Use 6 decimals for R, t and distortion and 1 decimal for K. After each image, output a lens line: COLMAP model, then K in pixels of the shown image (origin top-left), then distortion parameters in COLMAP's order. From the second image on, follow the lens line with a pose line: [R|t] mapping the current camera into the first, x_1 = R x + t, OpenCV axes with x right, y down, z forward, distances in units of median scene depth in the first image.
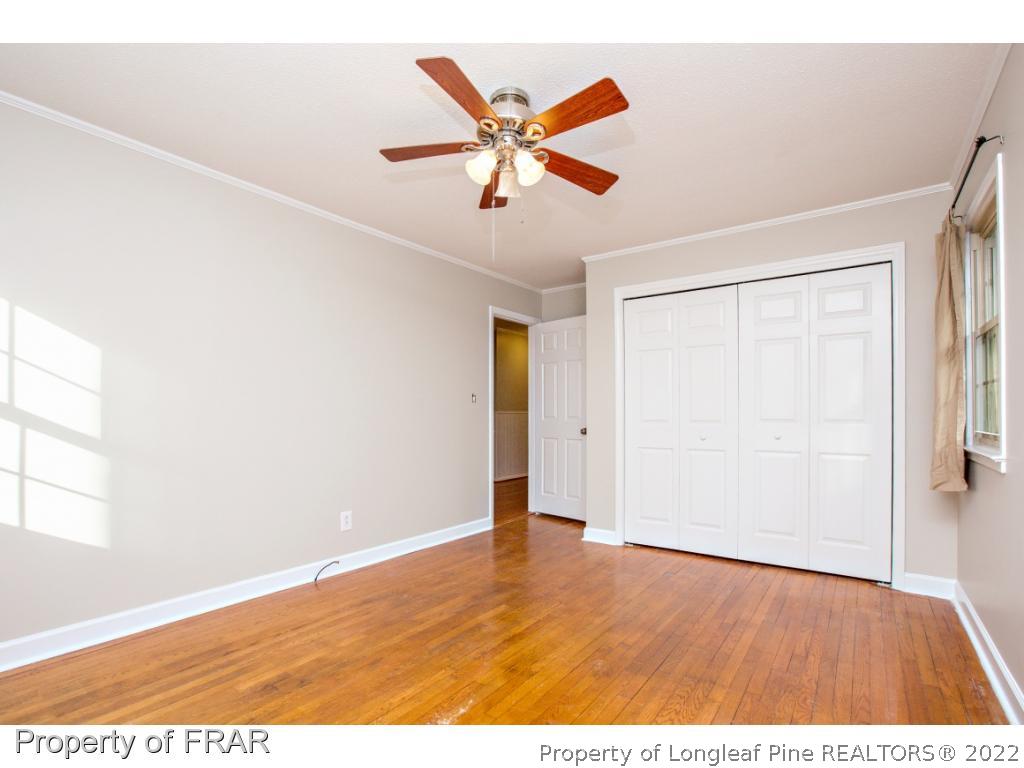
lens RADIAL K [[491.2, 0, 512.0], [0, 491.2, 384.0], [0, 0, 1]] dist [-0.030609, 0.000697]
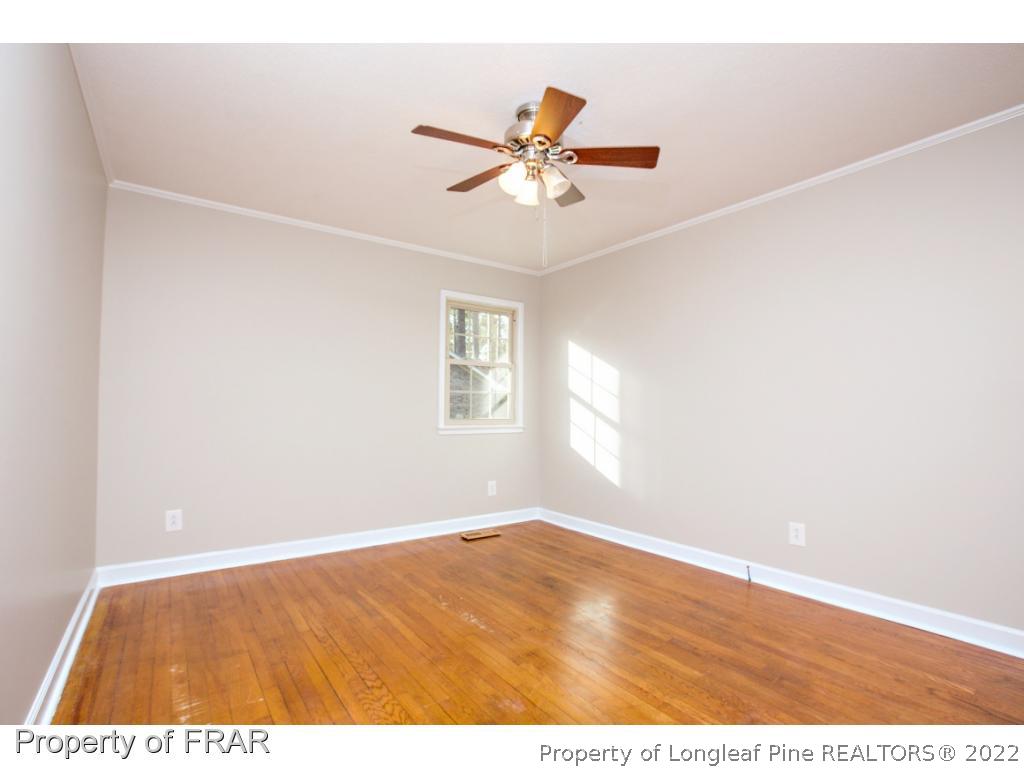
lens RADIAL K [[491.2, 0, 512.0], [0, 491.2, 384.0], [0, 0, 1]] dist [-0.030609, 0.000697]
pose [[-0.310270, -0.044164, -0.949622, 0.932394], [0.063188, 0.995753, -0.066955, 0.067106], [0.948546, -0.080779, -0.306162, 1.199551]]
